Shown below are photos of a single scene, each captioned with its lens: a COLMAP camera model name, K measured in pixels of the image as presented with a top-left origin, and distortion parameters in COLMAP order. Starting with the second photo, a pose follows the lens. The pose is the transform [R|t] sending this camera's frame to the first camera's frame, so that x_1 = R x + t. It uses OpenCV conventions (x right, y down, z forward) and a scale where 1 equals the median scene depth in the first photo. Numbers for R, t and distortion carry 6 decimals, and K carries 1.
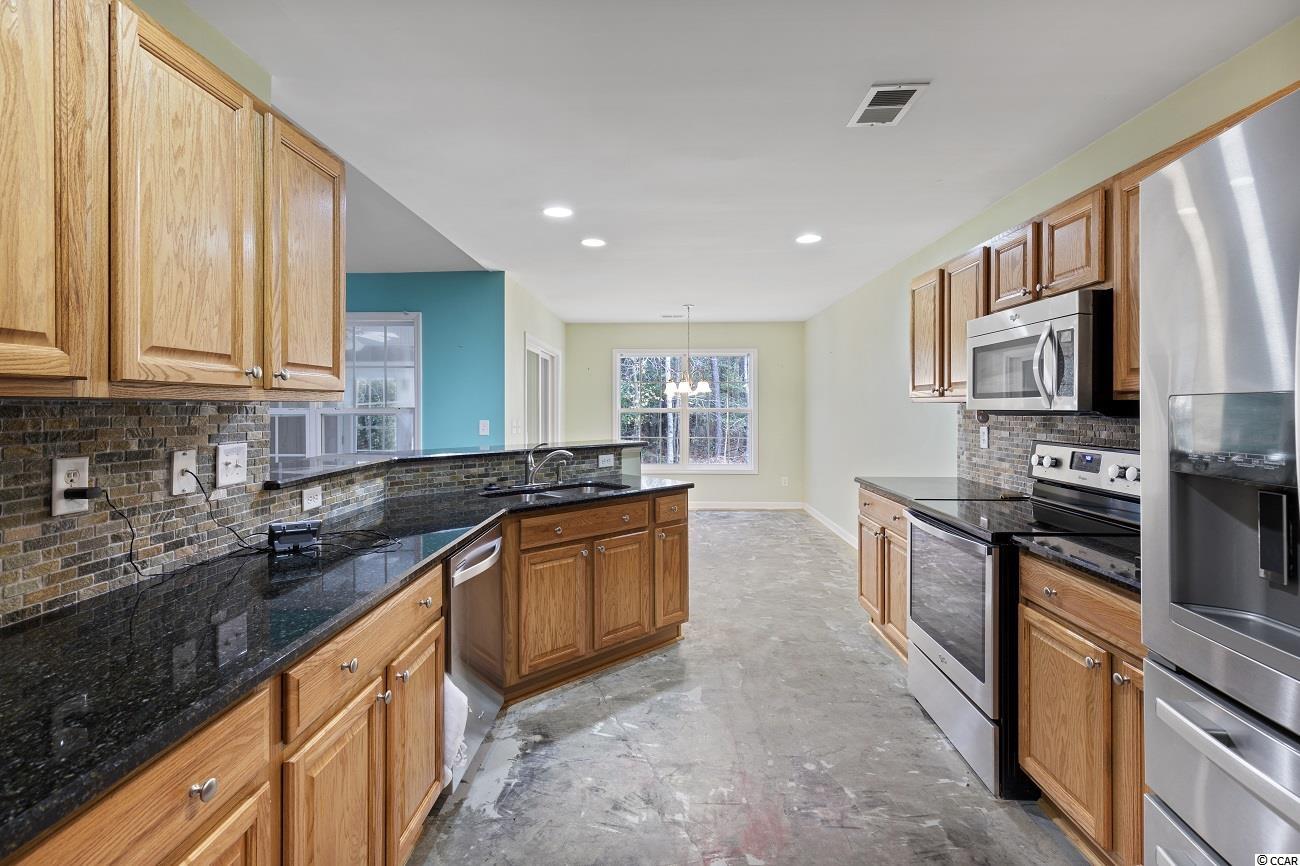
lens RADIAL K [[607.2, 0, 644.1], [0, 607.2, 411.6], [0, 0, 1]] dist [0.013961, -0.003352]
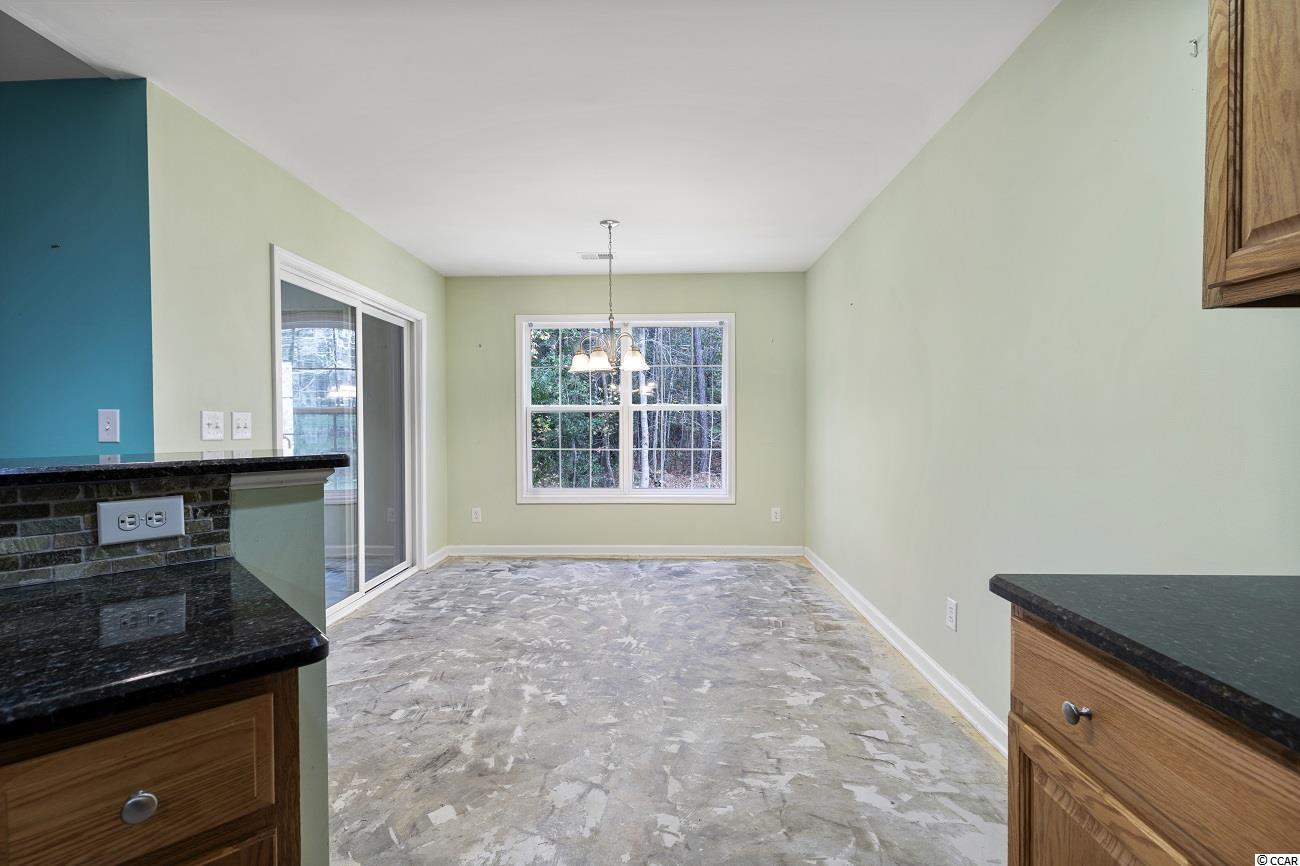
lens RADIAL K [[607.2, 0, 646.9], [0, 607.2, 437.5], [0, 0, 1]] dist [0.013961, -0.003352]
pose [[0.999983, -0.003014, 0.005052, 0.259477], [0.002914, 0.999802, 0.019683, 0.052408], [-0.005110, -0.019668, 0.999794, 1.008628]]
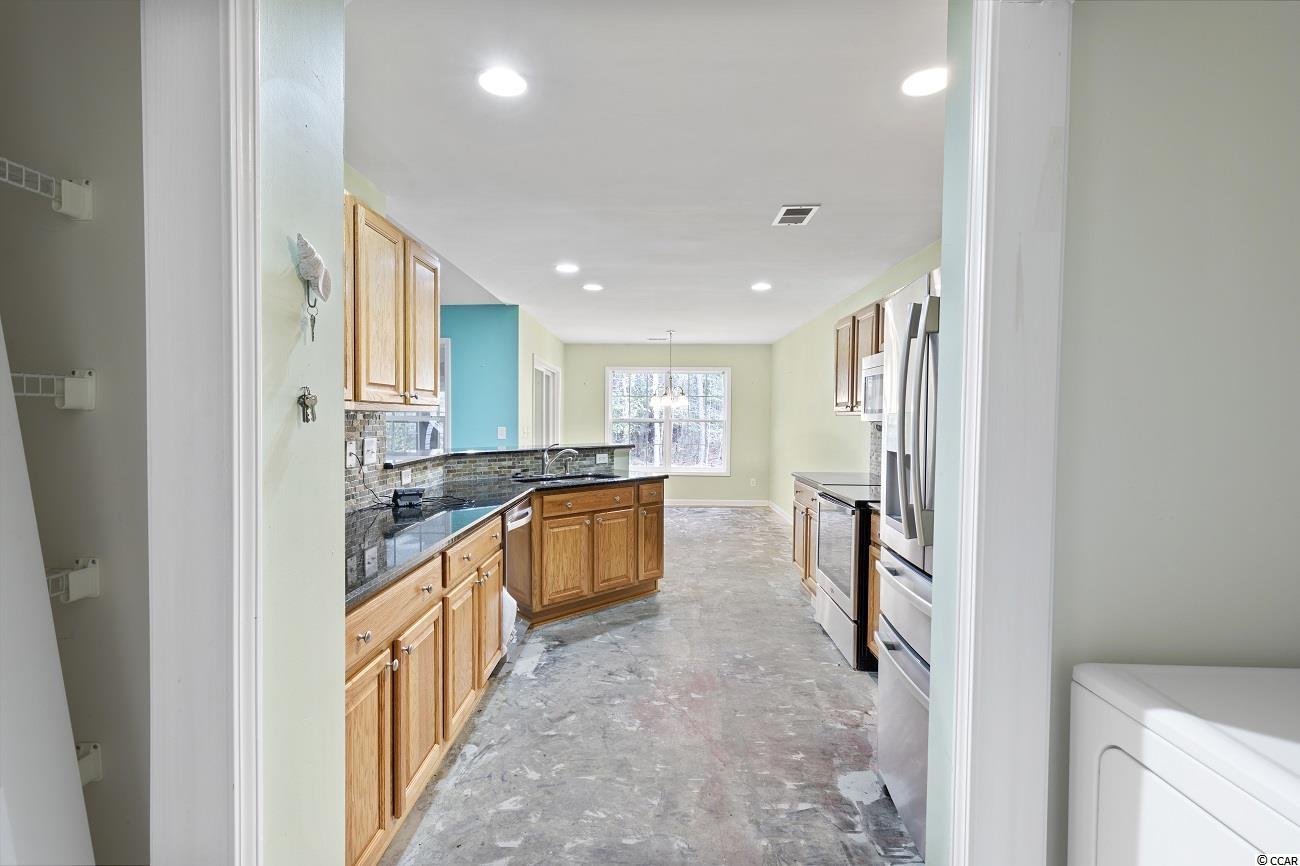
lens RADIAL K [[607.2, 0, 643.5], [0, 607.2, 435.2], [0, 0, 1]] dist [0.013961, -0.003352]
pose [[0.999823, 0.008204, 0.016932, 0.005561], [-0.008575, 0.999722, 0.021977, 0.003123], [-0.016747, -0.022119, 0.999615, -0.438559]]
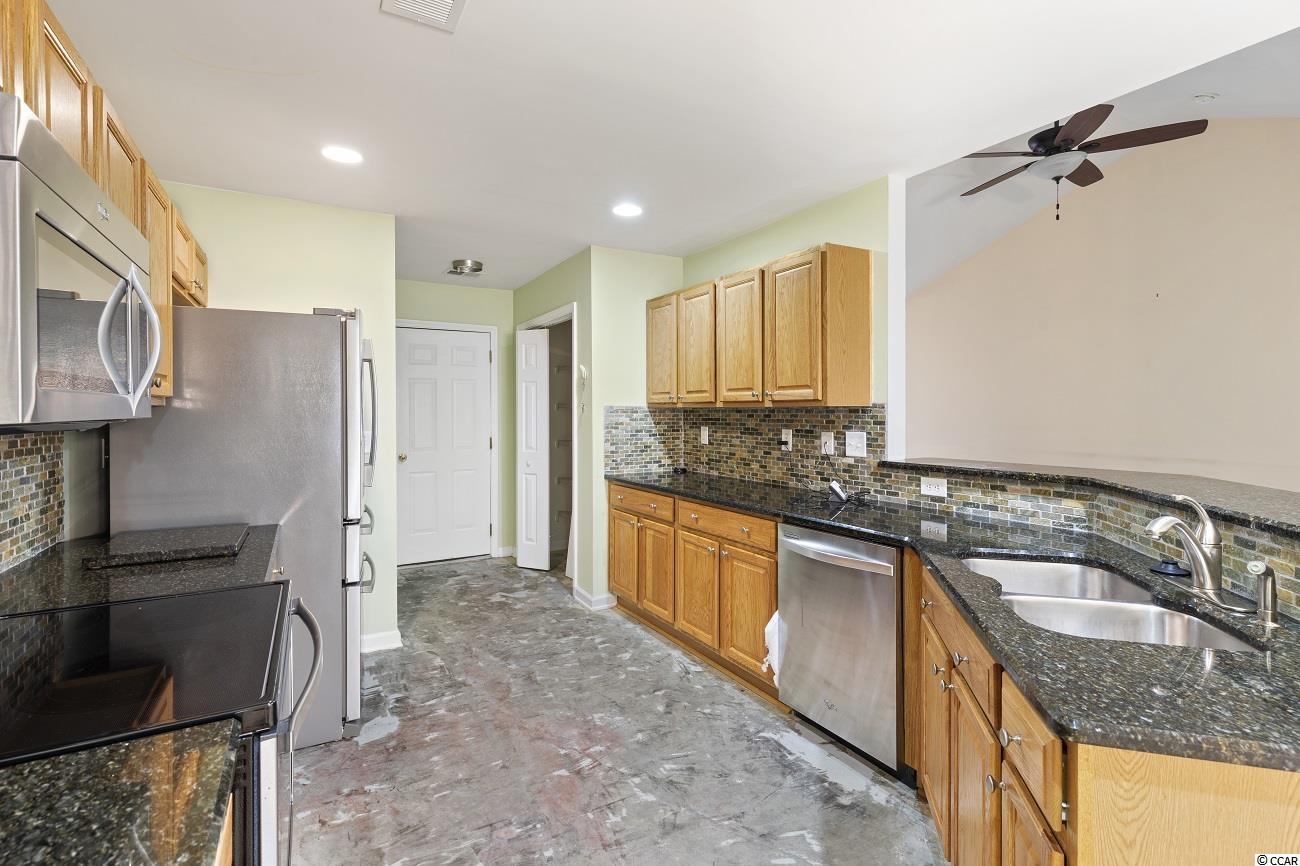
lens RADIAL K [[607.2, 0, 647.1], [0, 607.2, 411.7], [0, 0, 1]] dist [0.013961, -0.003352]
pose [[-0.854647, 0.005284, -0.519183, 0.484639], [0.000352, 0.999954, 0.009599, -0.012923], [0.519210, 0.008021, -0.854609, 1.543794]]
